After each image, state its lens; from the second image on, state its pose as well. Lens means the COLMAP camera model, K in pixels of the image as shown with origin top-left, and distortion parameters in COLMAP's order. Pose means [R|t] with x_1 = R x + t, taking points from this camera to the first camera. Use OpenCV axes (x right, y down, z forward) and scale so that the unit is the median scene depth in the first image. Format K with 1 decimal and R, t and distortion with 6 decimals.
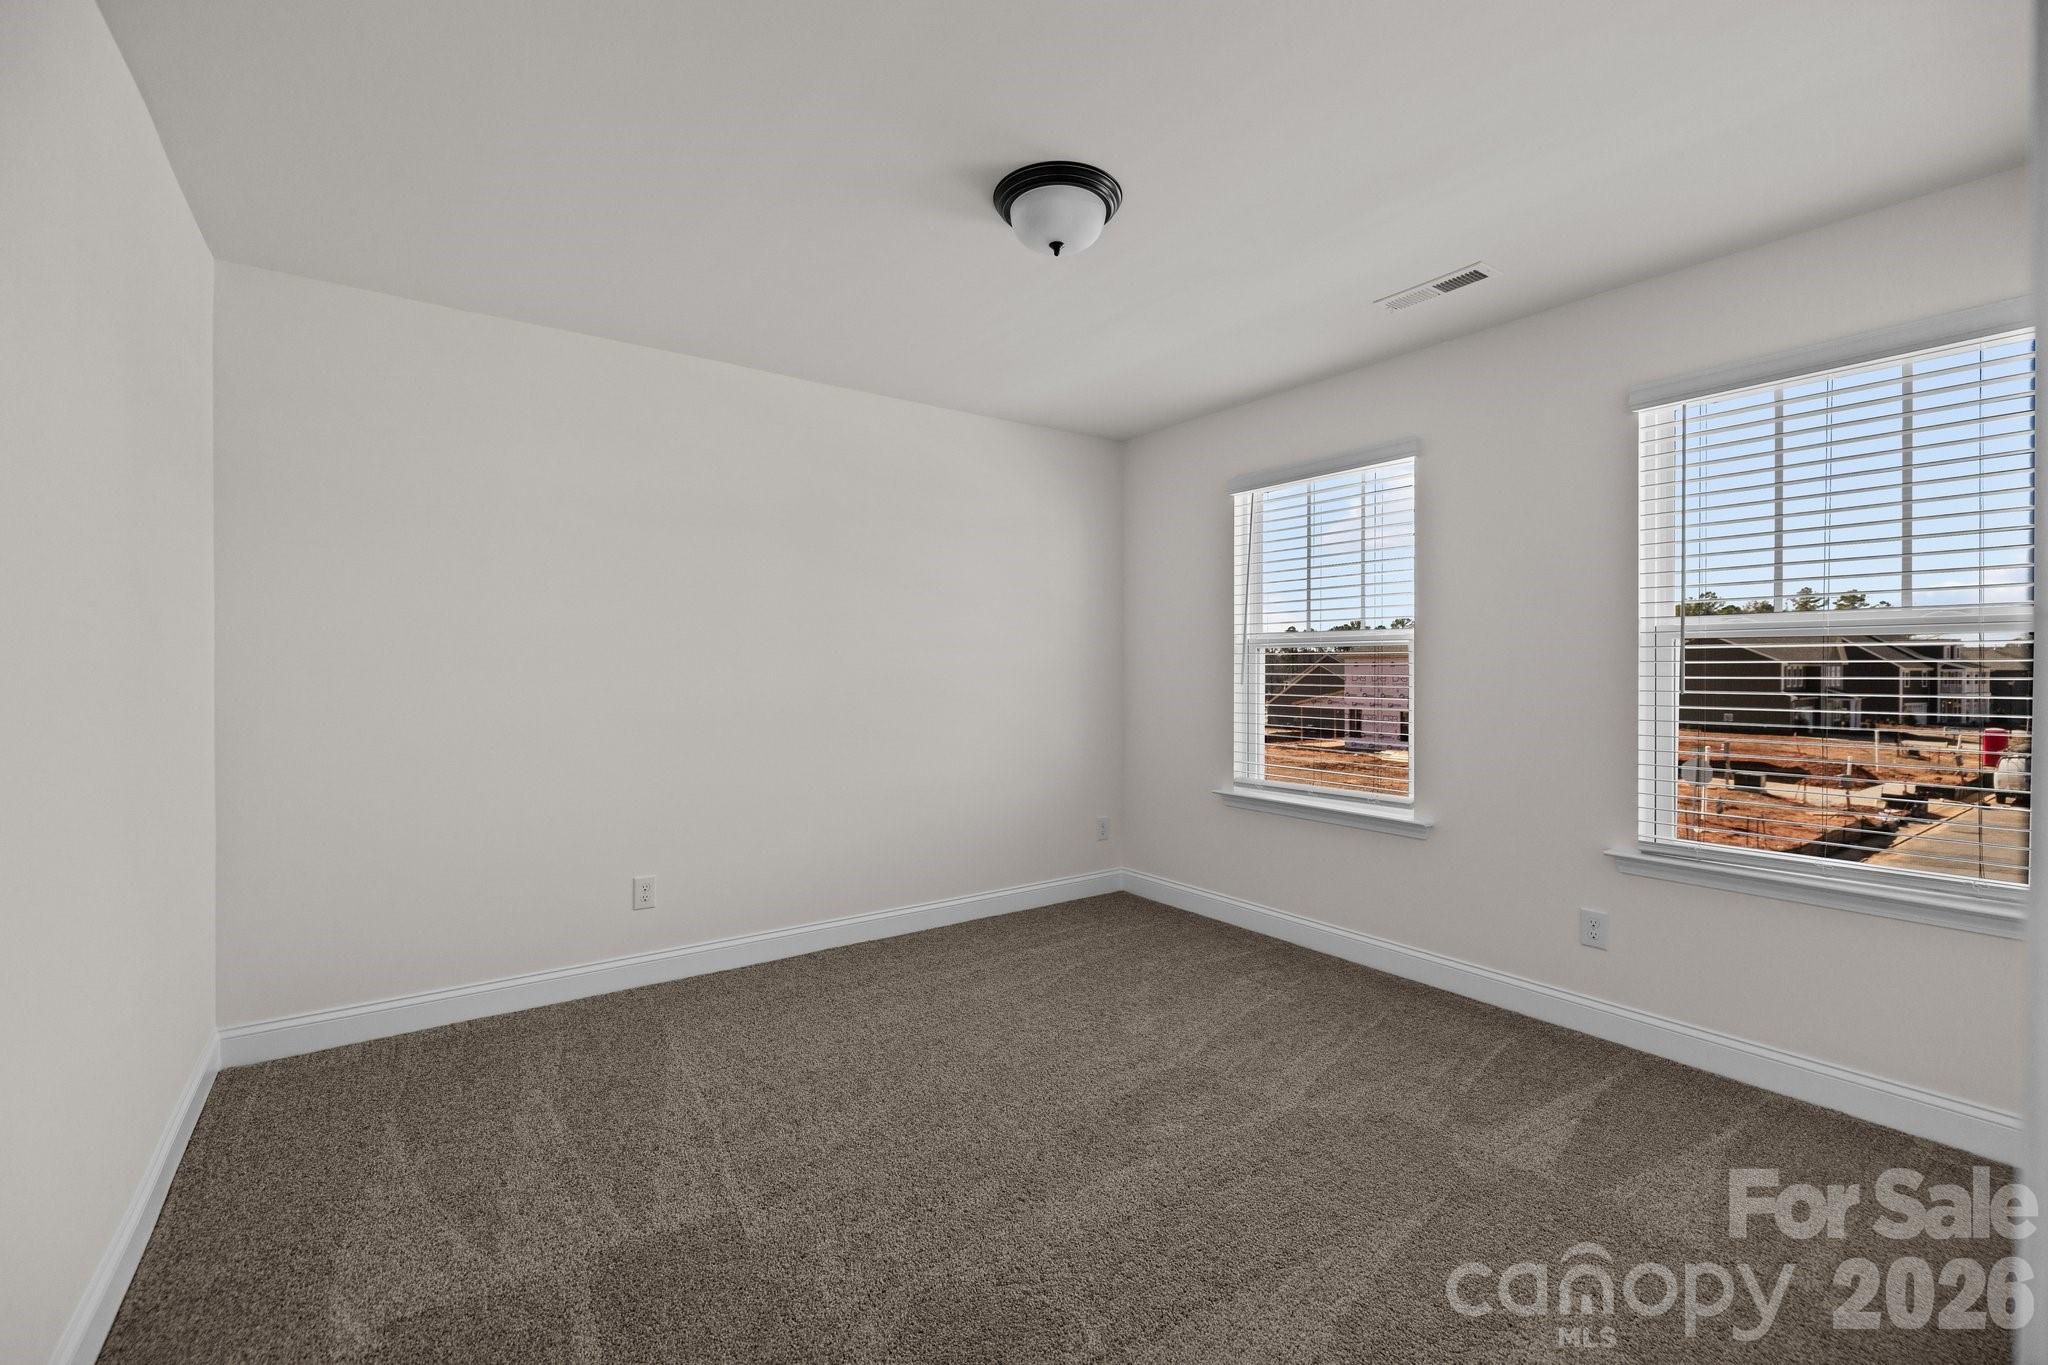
lens RADIAL K [[862.3, 0, 1018.4], [0, 862.3, 657.6], [0, 0, 1]] dist [-0.000380, -0.000082]
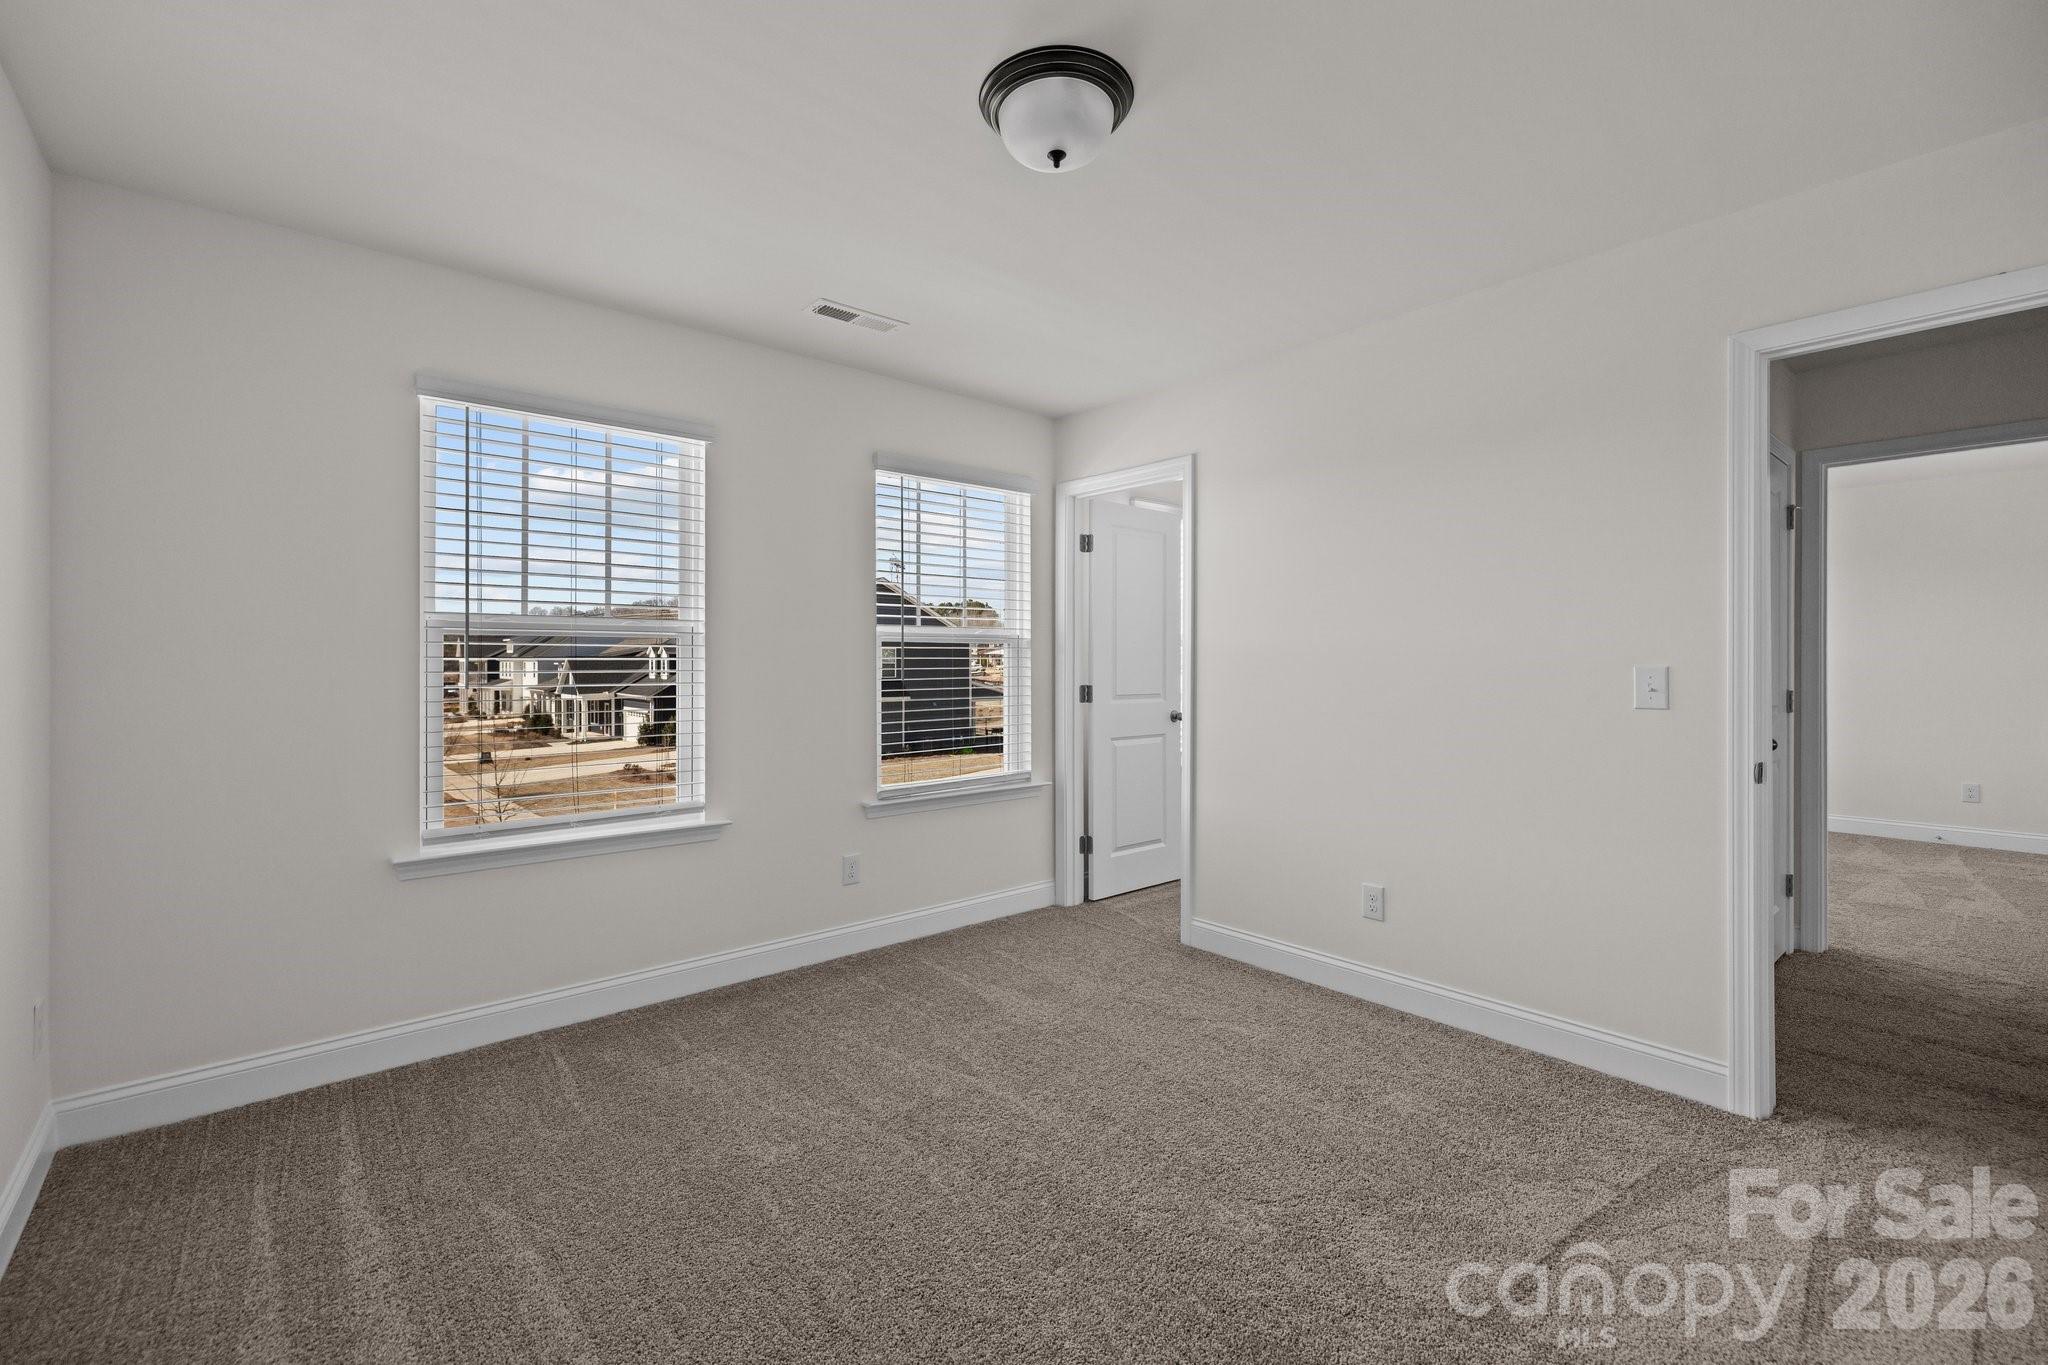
lens RADIAL K [[862.3, 0, 1018.4], [0, 862.3, 657.6], [0, 0, 1]] dist [-0.000380, -0.000082]
pose [[-0.081888, 0.005577, 0.996626, -0.533060], [-0.009667, 0.999933, -0.006389, 0.009039], [-0.996595, -0.010158, -0.081829, 0.749863]]
